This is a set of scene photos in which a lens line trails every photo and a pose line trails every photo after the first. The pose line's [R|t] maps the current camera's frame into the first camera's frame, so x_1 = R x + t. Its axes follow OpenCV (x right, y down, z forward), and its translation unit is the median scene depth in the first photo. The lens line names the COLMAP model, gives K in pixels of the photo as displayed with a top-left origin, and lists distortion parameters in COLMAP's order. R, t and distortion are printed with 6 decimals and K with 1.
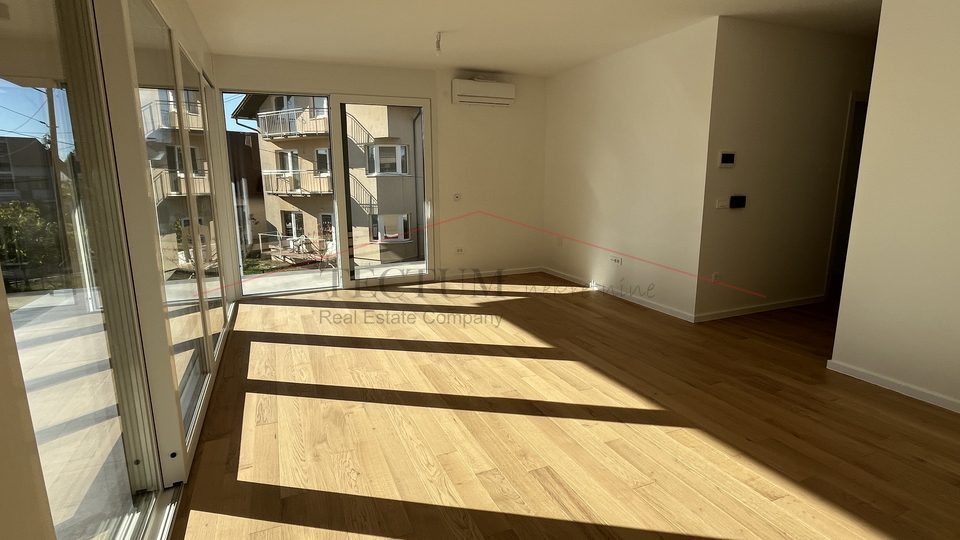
lens RADIAL K [[473.5, 0, 478.6], [0, 473.5, 270.7], [0, 0, 1]] dist [-0.001624, -0.000103]
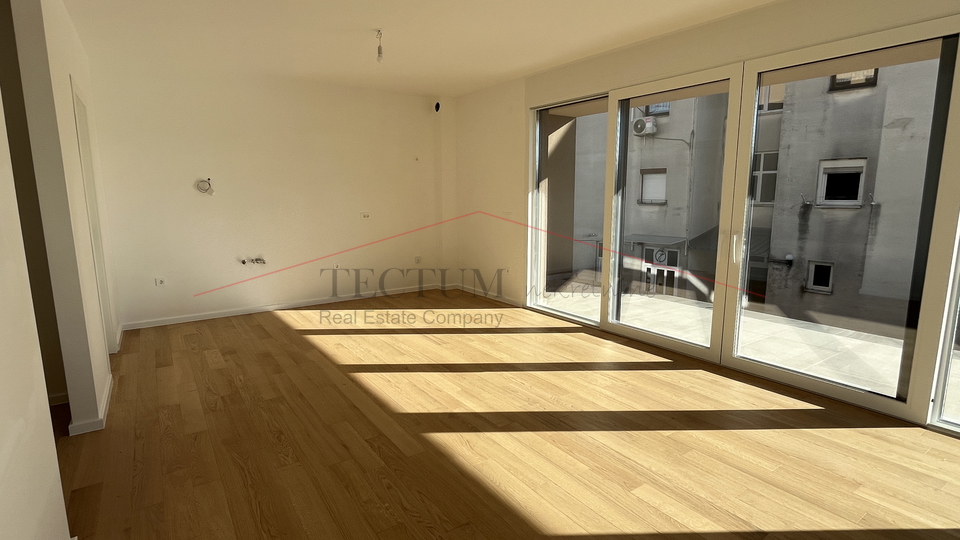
lens RADIAL K [[473.5, 0, 474.4], [0, 473.5, 267.6], [0, 0, 1]] dist [-0.001624, -0.000103]
pose [[-0.981457, 0.042606, -0.186887, 0.252369], [-0.023994, 0.940006, 0.340312, -0.386794], [0.190174, 0.338486, -0.921554, 1.921079]]
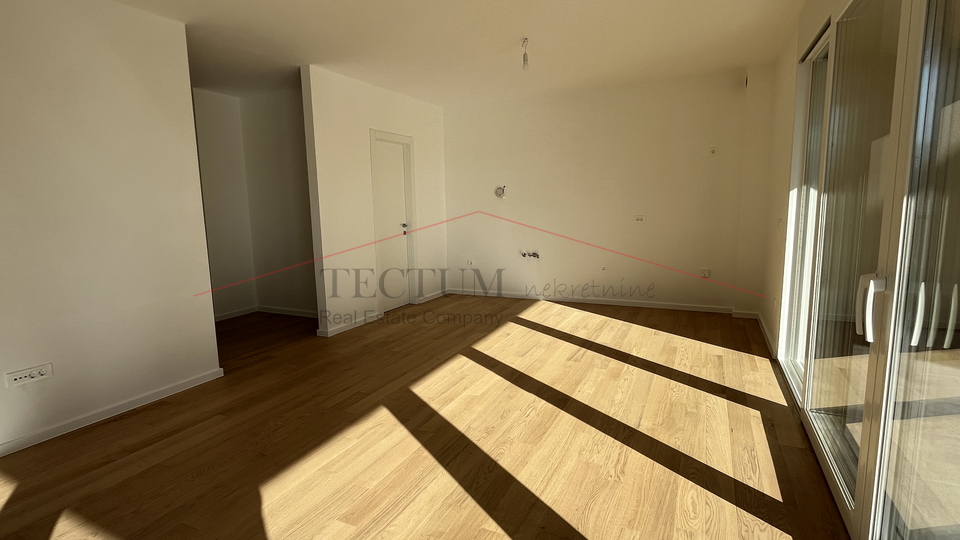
lens RADIAL K [[473.5, 0, 473.2], [0, 473.5, 268.8], [0, 0, 1]] dist [-0.001624, -0.000103]
pose [[-0.649720, -0.081951, 0.755743, -0.665216], [0.174326, 0.951615, 0.253061, -0.299457], [-0.739915, 0.296165, -0.603997, 1.584558]]
